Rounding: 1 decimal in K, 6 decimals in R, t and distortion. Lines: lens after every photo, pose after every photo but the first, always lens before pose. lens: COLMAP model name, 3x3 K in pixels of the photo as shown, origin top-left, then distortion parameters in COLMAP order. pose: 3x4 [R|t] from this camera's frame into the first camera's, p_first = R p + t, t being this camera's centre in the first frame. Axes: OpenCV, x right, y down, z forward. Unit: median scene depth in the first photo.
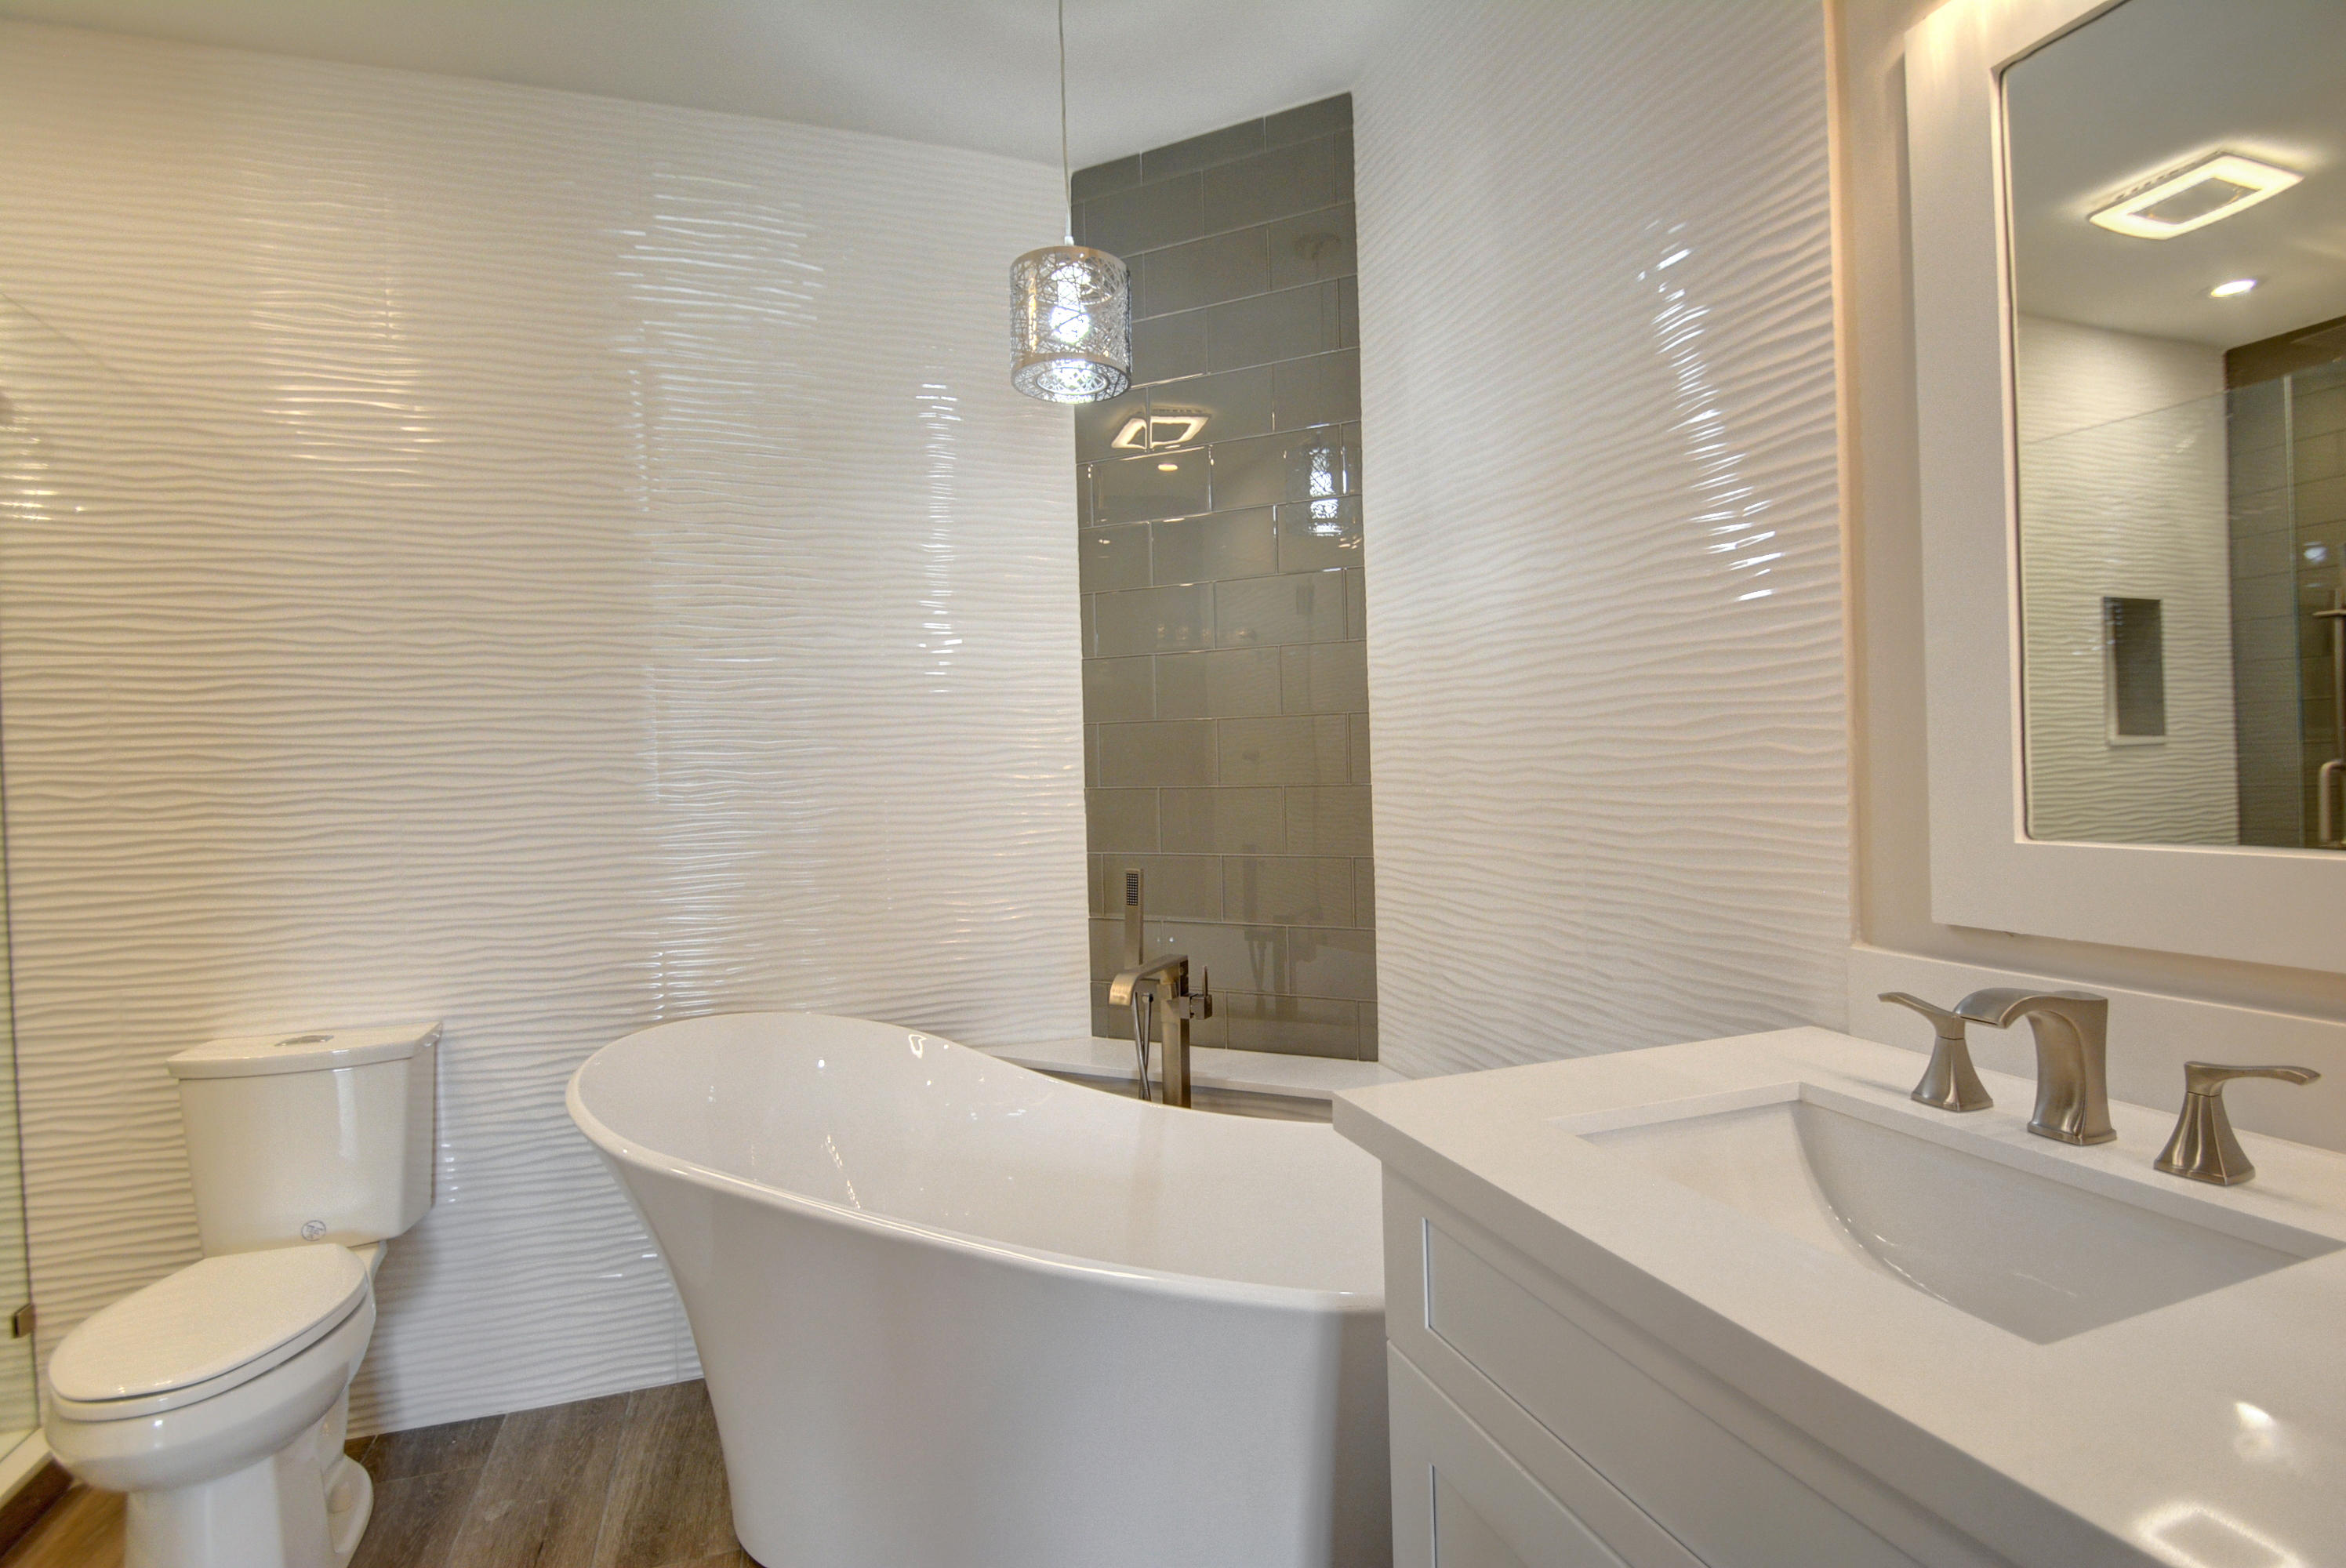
lens RADIAL K [[1122.9, 0, 1174.5], [0, 1122.9, 769.4], [0, 0, 1]] dist [-0.022010, -0.001366]
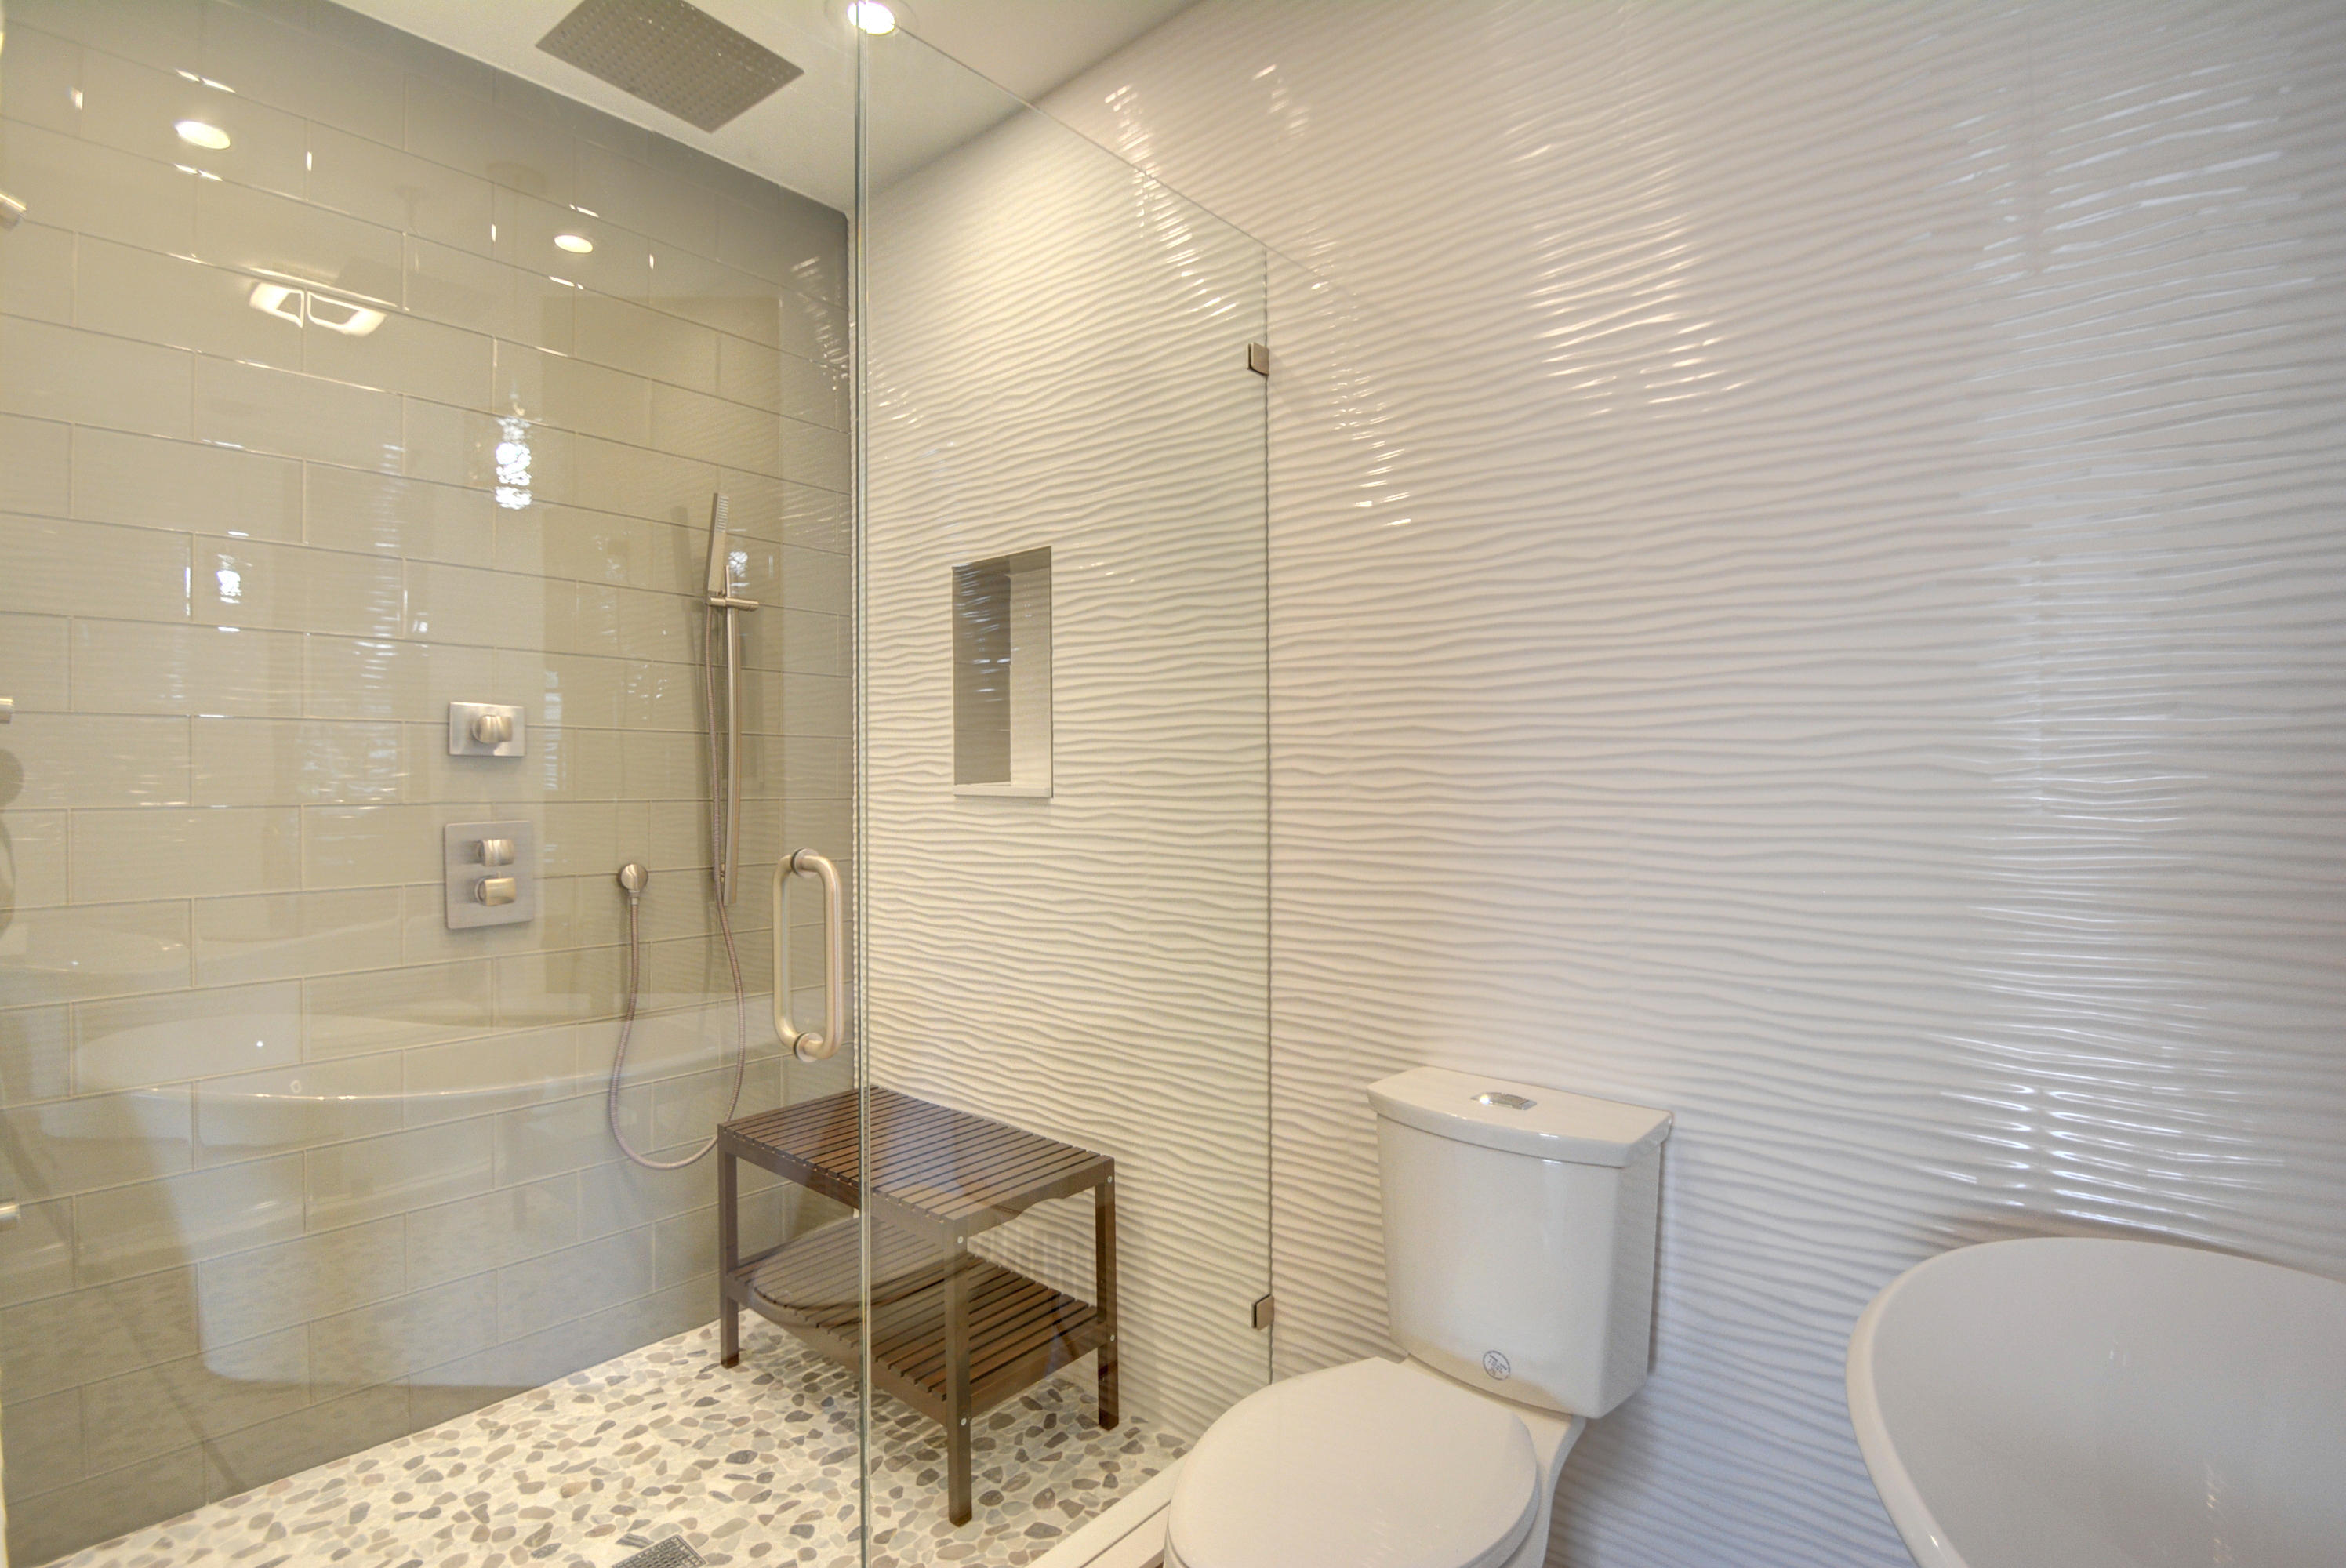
lens RADIAL K [[1122.9, 0, 1174.5], [0, 1122.9, 769.4], [0, 0, 1]] dist [-0.022010, -0.001366]
pose [[0.497029, 0.026394, -0.867333, -0.238993], [-0.009582, 0.999643, 0.024929, 0.000225], [0.867681, -0.004079, 0.497104, 0.421659]]
